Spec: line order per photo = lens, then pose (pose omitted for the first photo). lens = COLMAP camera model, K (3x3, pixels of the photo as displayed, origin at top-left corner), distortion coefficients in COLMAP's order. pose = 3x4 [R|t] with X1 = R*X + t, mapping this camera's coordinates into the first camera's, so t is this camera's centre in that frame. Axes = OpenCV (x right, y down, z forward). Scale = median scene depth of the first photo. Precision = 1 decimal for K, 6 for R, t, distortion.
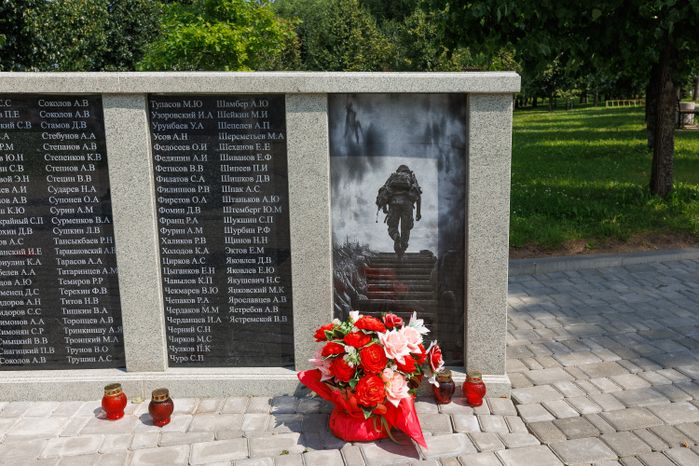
lens RADIAL K [[545.0, 0, 351.8], [0, 545.0, 199.6], [0, 0, 1]] dist [0.000716, -0.000331]
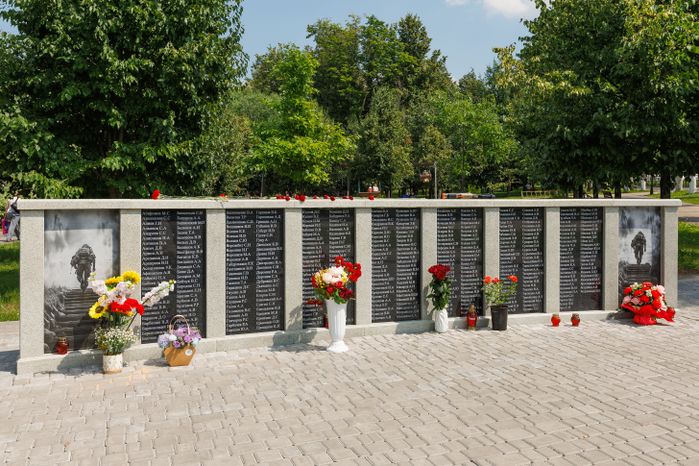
lens RADIAL K [[585.3, 0, 350.1], [0, 585.3, 210.3], [0, 0, 1]] dist [0.003477, 0.000054]
pose [[0.980218, -0.000006, 0.197919, -1.929369], [0.028166, 0.989826, -0.139465, 0.202757], [-0.195905, 0.142281, 0.970246, -1.608236]]
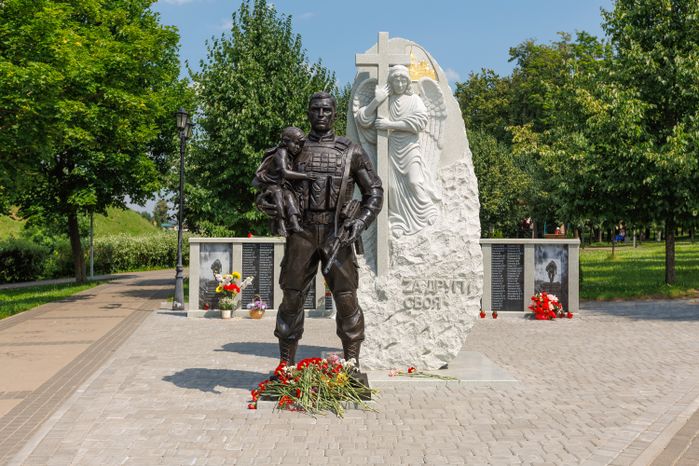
lens RADIAL K [[711.0, 0, 349.1], [0, 711.0, 252.7], [0, 0, 1]] dist [-0.015138, -0.000140]
pose [[0.986946, 0.011533, -0.160635, -0.563867], [-0.034153, 0.989734, -0.138779, 0.678062], [0.157386, 0.142454, 0.977209, -4.530654]]
